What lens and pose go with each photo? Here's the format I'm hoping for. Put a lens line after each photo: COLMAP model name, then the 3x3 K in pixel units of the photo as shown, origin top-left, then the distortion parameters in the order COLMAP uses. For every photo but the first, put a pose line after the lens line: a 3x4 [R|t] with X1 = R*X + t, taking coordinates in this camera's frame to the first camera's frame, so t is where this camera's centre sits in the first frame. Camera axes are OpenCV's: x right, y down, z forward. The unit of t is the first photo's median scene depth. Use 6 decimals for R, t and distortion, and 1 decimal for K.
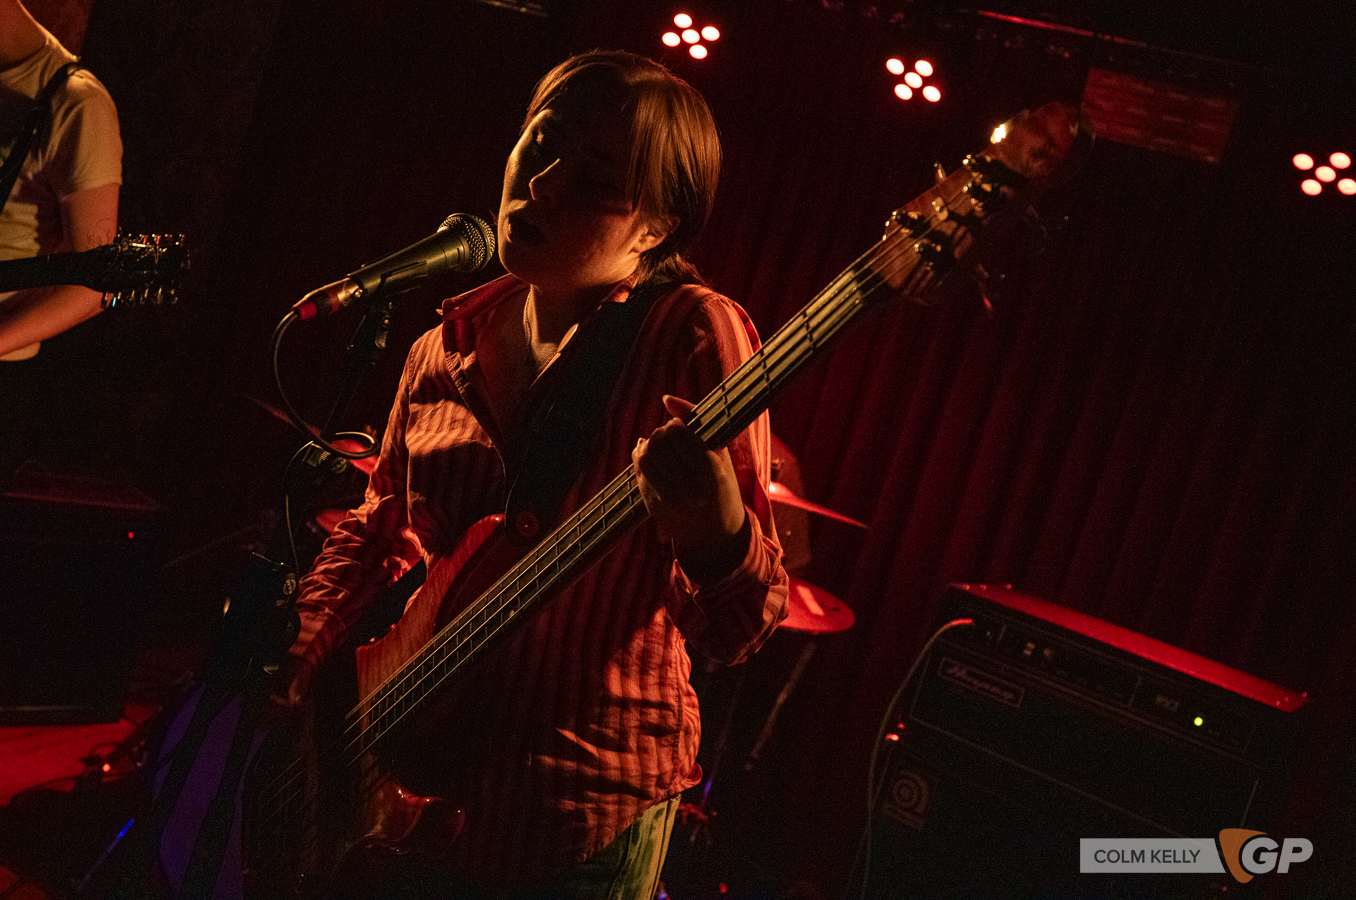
lens RADIAL K [[1413.9, 0, 677.2], [0, 1413.9, 448.0], [0, 0, 1]] dist [-0.006246, 0.000000]
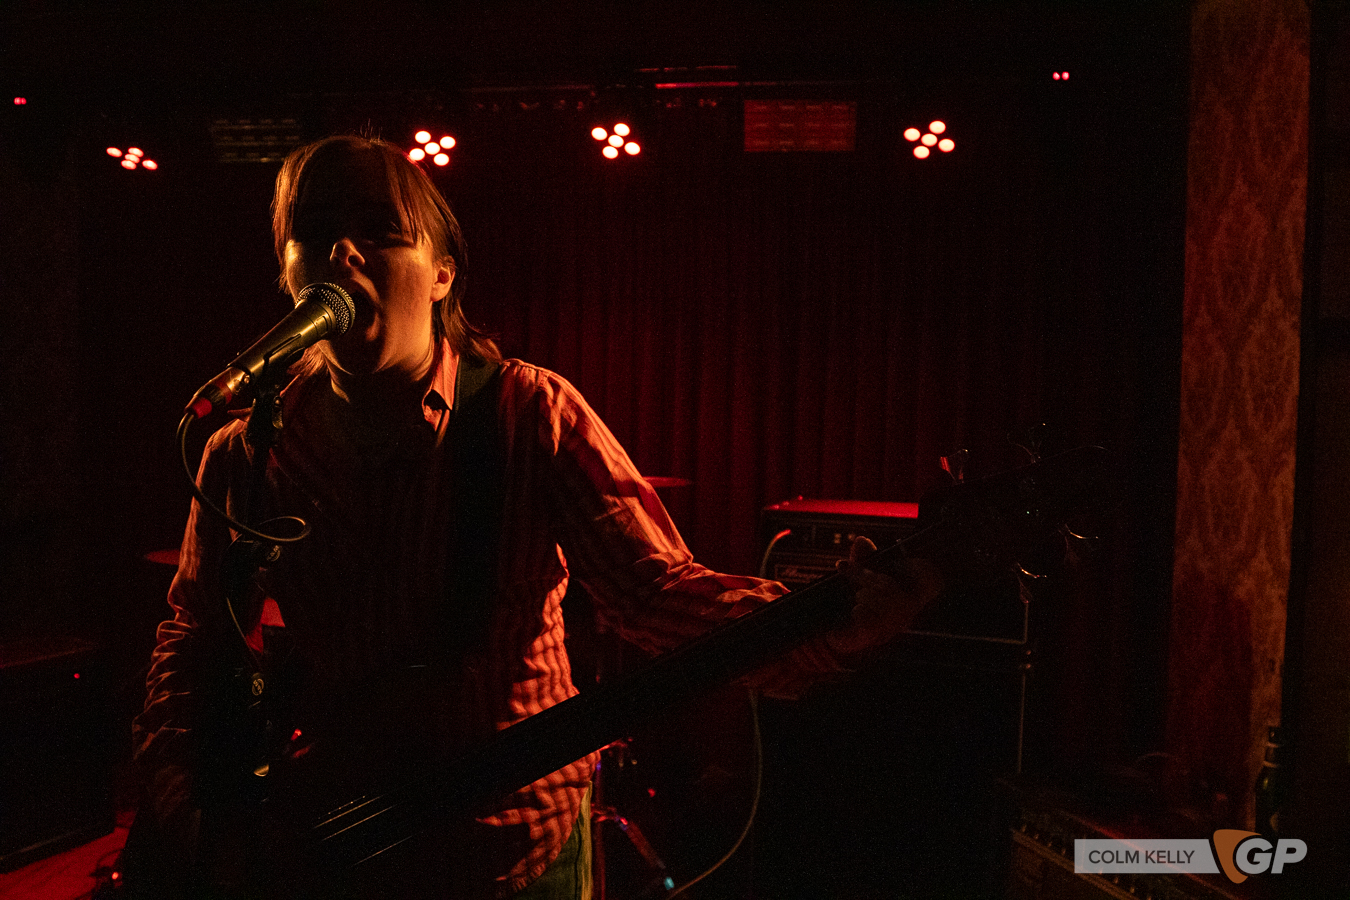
lens RADIAL K [[1004.3, 0, 685.0], [0, 1004.3, 452.1], [0, 0, 1]] dist [-0.041190, 0.002197]
pose [[0.938153, -0.276376, 0.208528, -0.043984], [0.276479, 0.960575, 0.029254, 0.001405], [-0.208392, 0.030209, 0.977579, 0.117580]]
